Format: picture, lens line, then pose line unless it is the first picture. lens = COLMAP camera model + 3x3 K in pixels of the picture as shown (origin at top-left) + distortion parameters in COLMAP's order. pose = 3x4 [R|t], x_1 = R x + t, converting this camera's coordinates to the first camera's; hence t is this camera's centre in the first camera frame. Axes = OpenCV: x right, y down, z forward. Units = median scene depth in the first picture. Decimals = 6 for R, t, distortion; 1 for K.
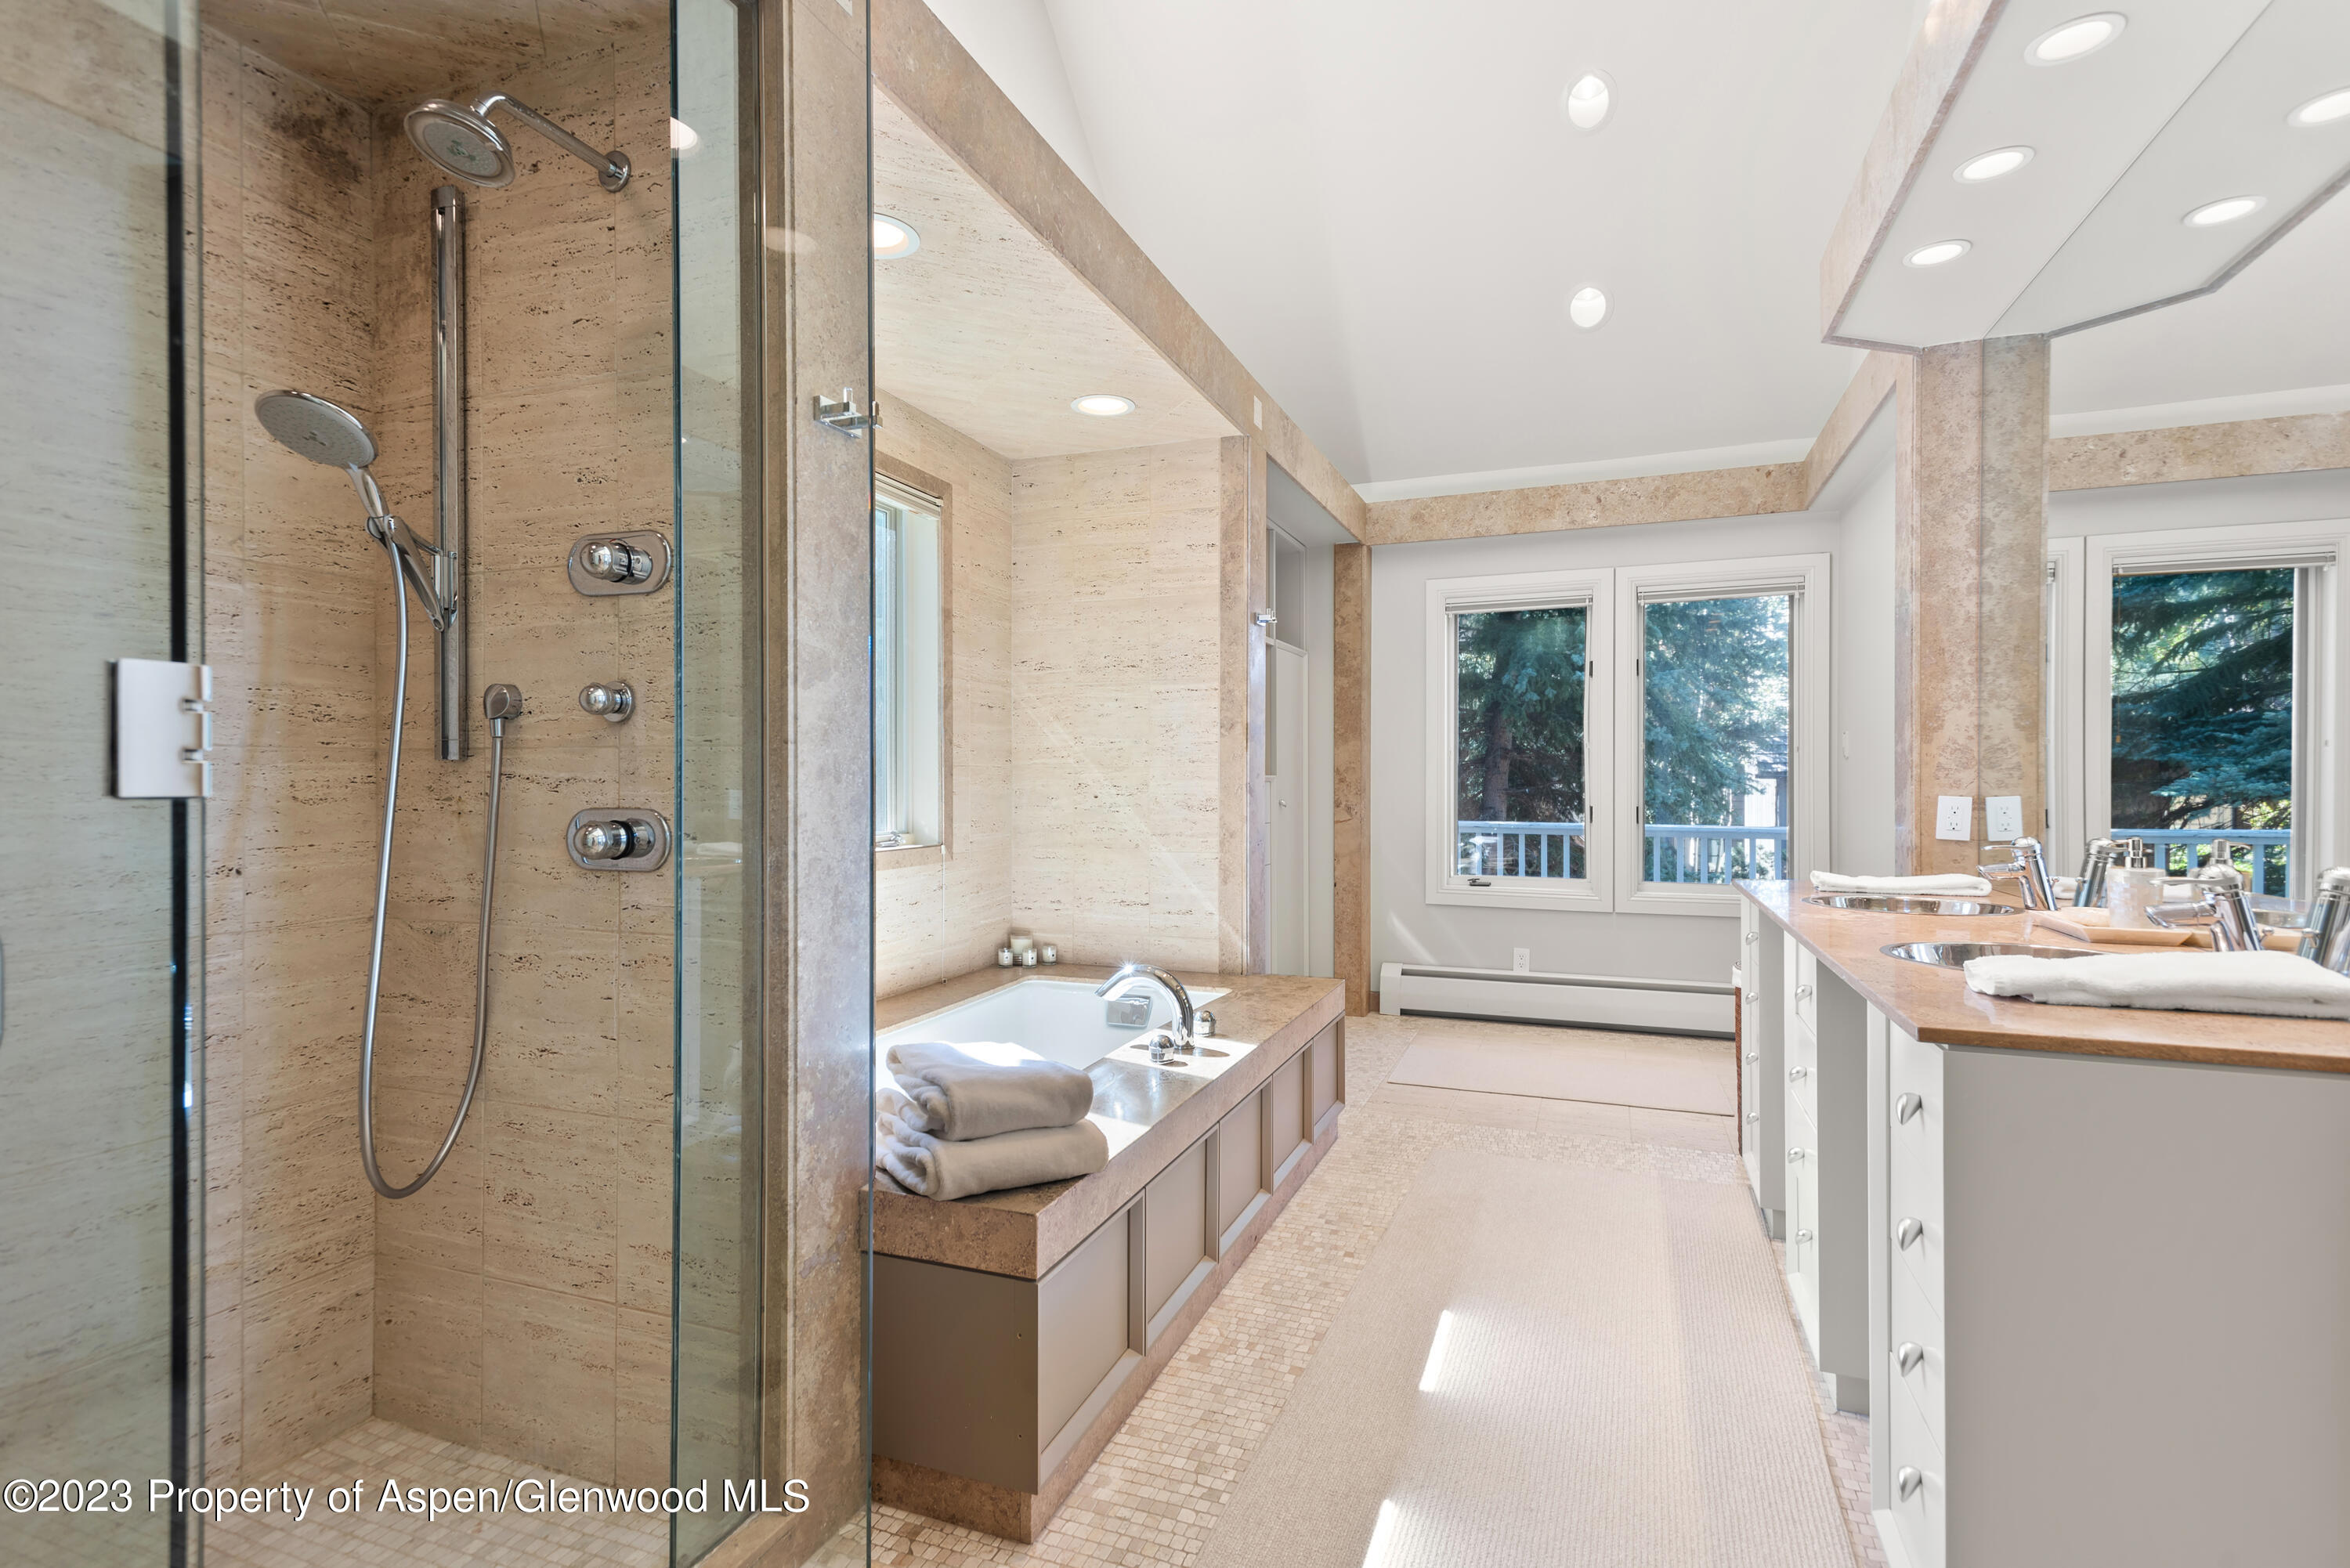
lens RADIAL K [[1124.8, 0, 1175.4], [0, 1124.8, 784.1], [0, 0, 1]] dist [0.005321, -0.000478]
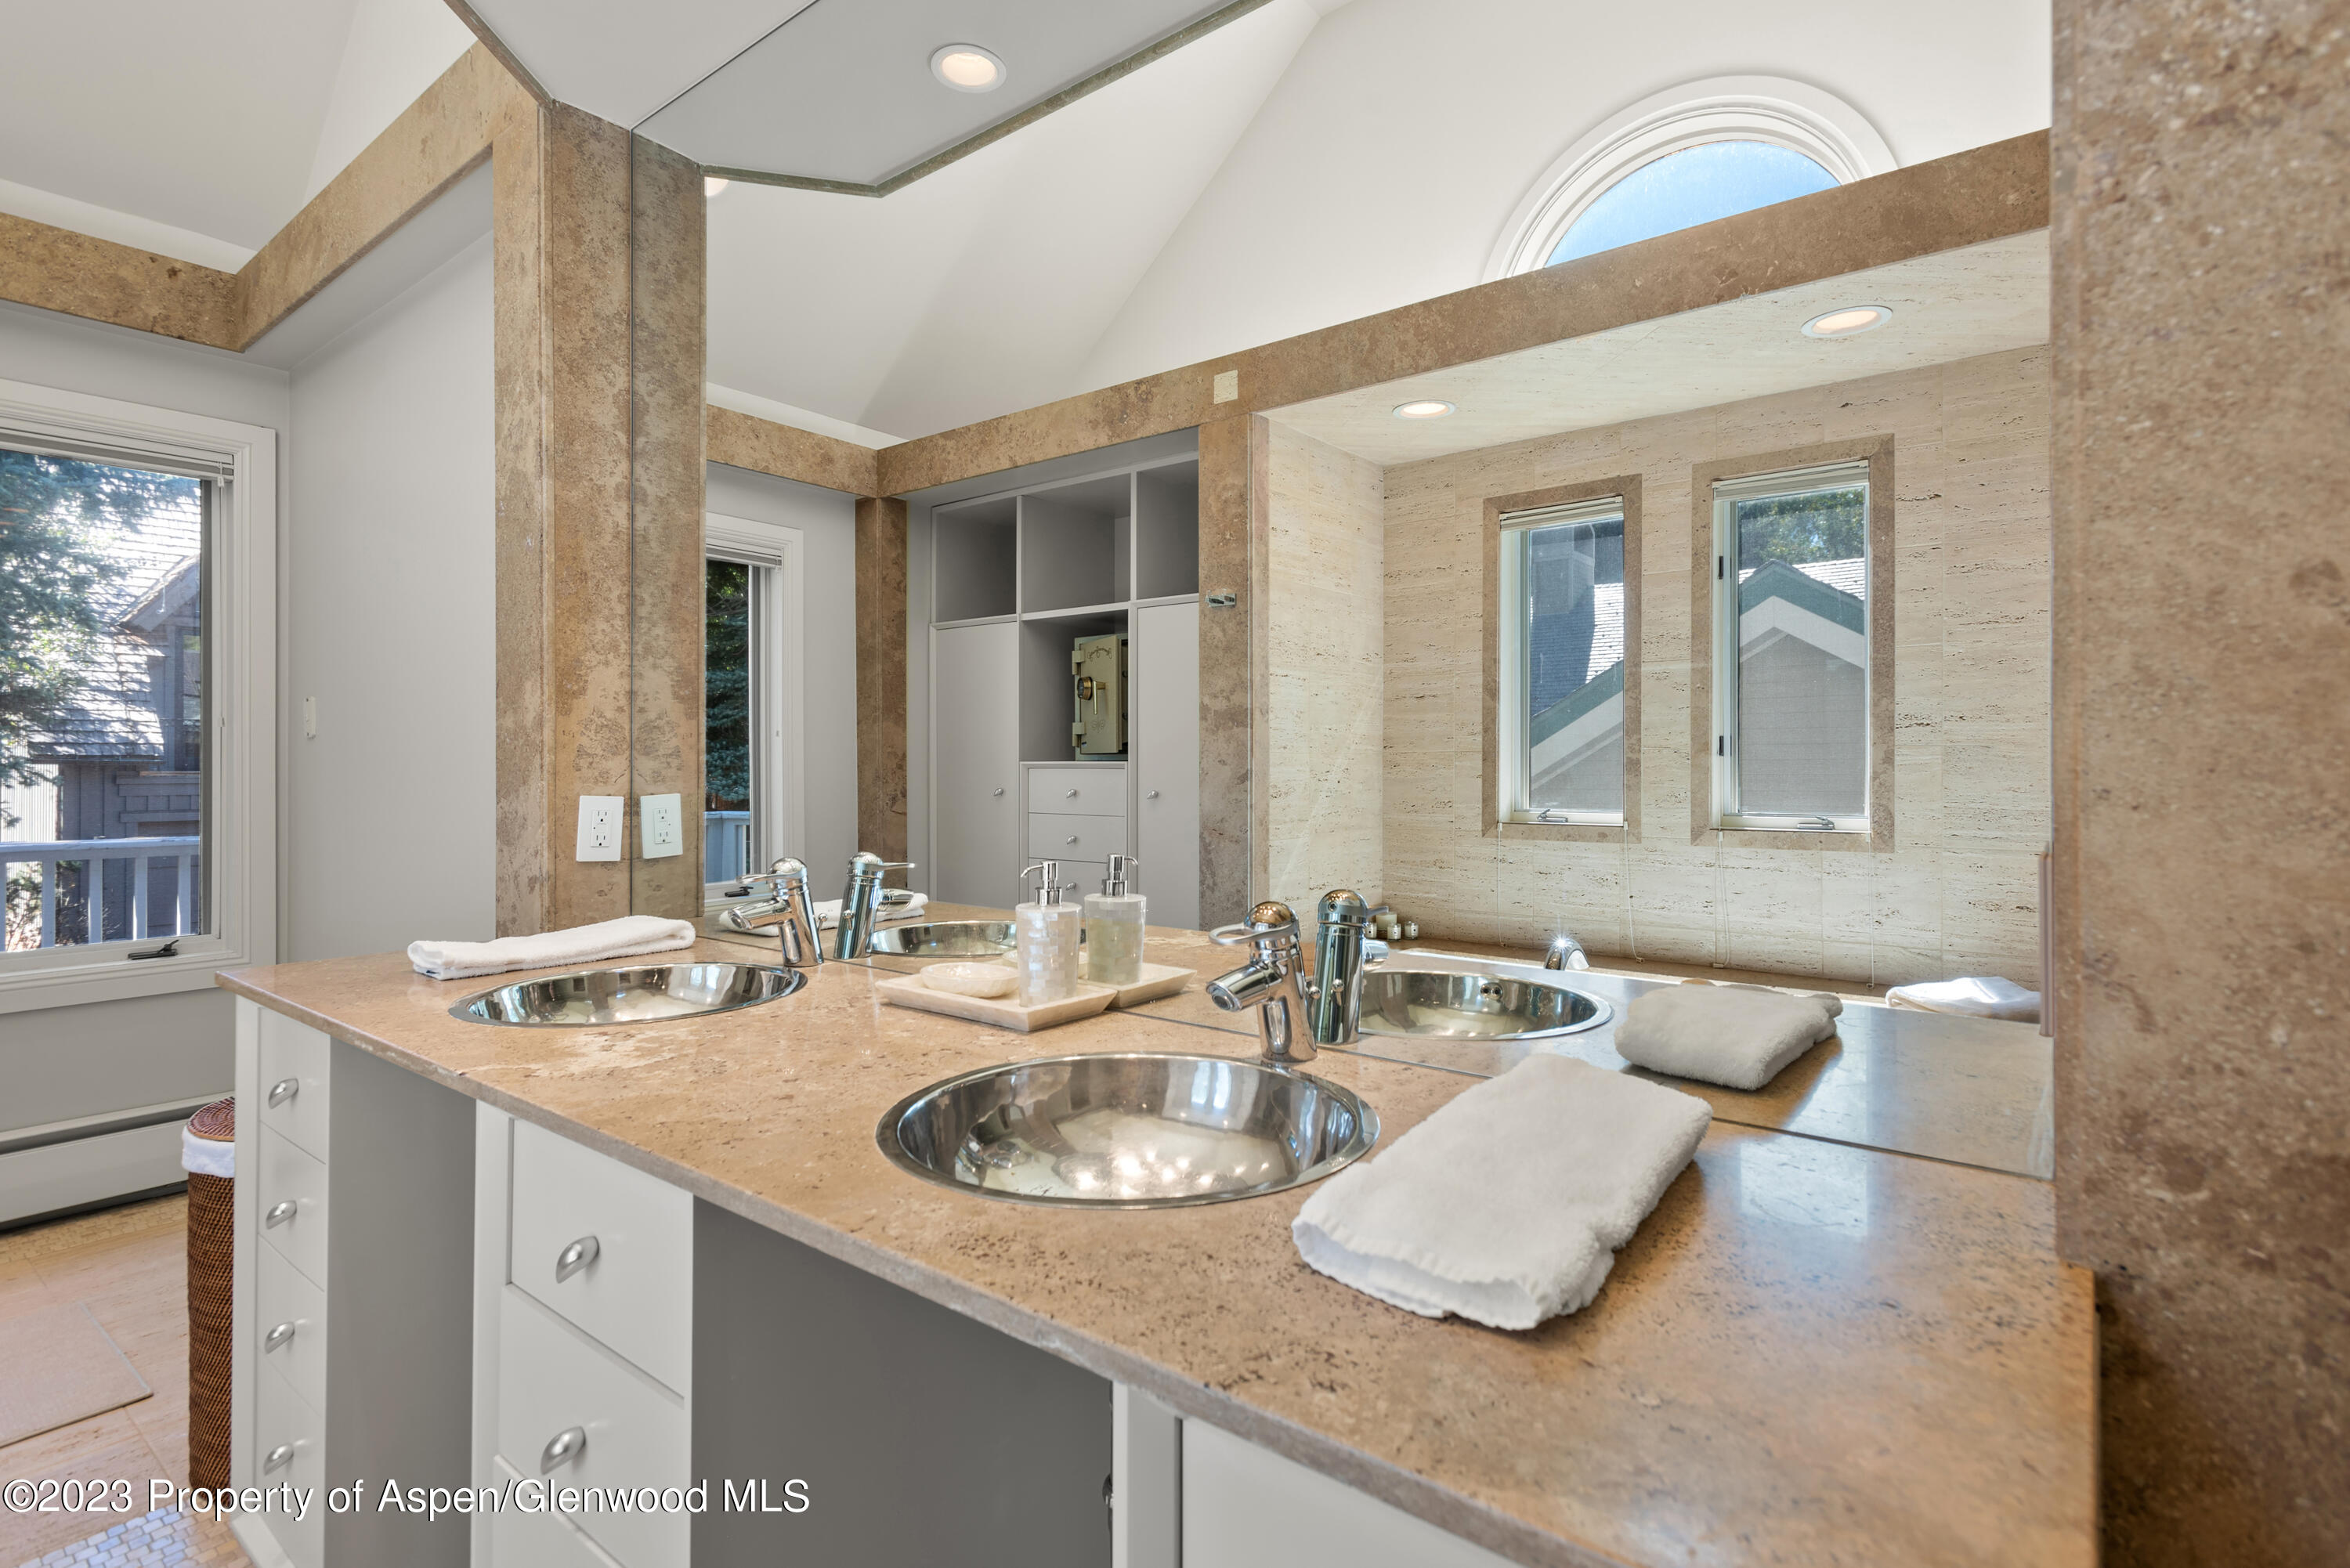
lens RADIAL K [[1124.8, 0, 1167.6], [0, 1124.8, 769.6], [0, 0, 1]] dist [0.005321, -0.000478]
pose [[0.290102, -0.004440, 0.956986, 0.148952], [0.004559, 0.999984, 0.003257, -0.005479], [-0.956985, 0.003418, 0.290117, 0.486267]]
